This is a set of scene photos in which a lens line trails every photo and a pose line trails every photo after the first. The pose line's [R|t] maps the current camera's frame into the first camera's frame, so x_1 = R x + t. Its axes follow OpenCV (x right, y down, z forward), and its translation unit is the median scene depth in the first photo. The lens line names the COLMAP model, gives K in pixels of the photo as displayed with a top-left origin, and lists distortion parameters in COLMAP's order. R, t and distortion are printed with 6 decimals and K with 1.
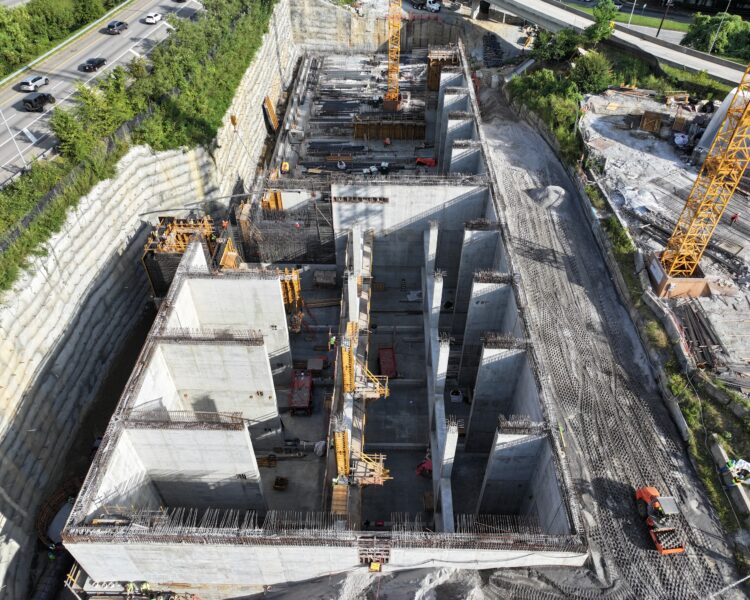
lens RADIAL K [[611.3, 0, 375.0], [0, 611.3, 300.0], [0, 0, 1]] dist [0.011464, 0.003994]
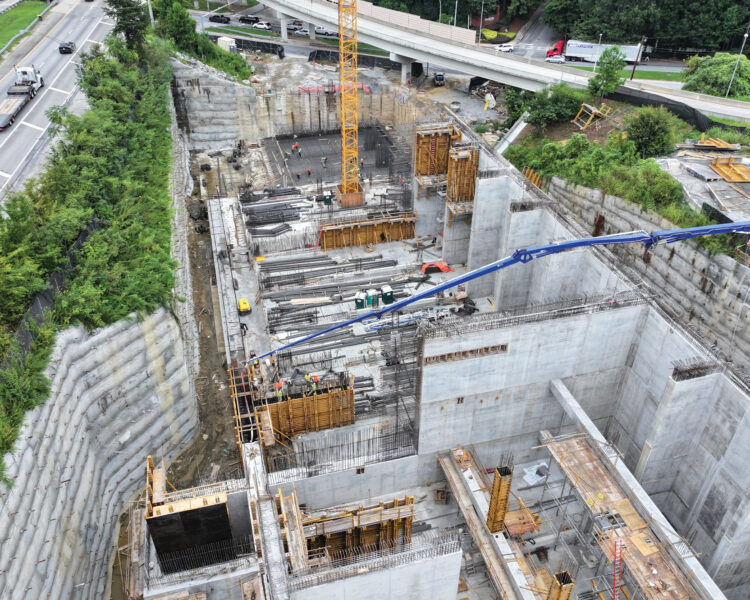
lens RADIAL K [[667.2, 0, 373.9], [0, 667.2, 314.4], [0, 0, 1]] dist [0.001435, 0.001353]
pose [[0.952942, -0.163274, 0.255426, -0.261259], [0.191026, 0.977656, -0.087740, -0.148852], [-0.235393, 0.132404, 0.962839, 0.322161]]
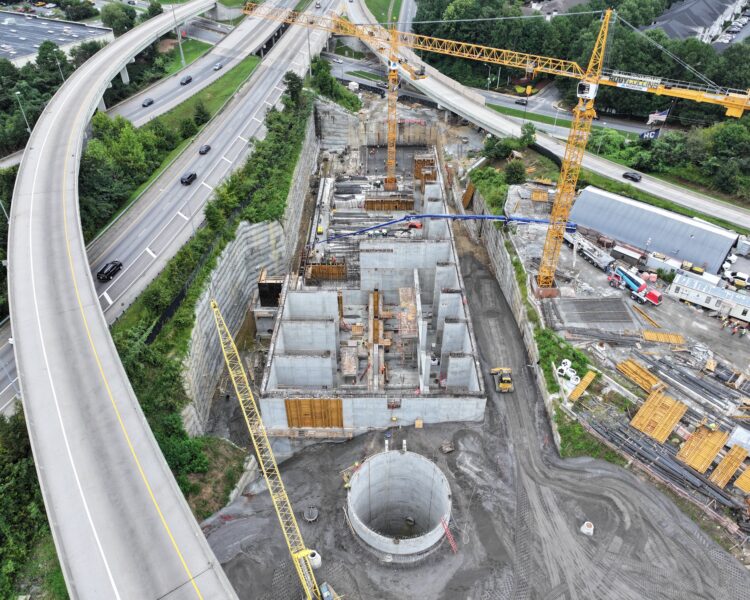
lens RADIAL K [[667.2, 0, 373.9], [0, 667.2, 314.4], [0, 0, 1]] dist [0.001435, 0.001353]
pose [[0.999786, -0.011732, 0.017035, -0.060032], [0.012943, 0.997262, -0.072809, 0.138521], [-0.016135, 0.073014, 0.997200, -0.786598]]
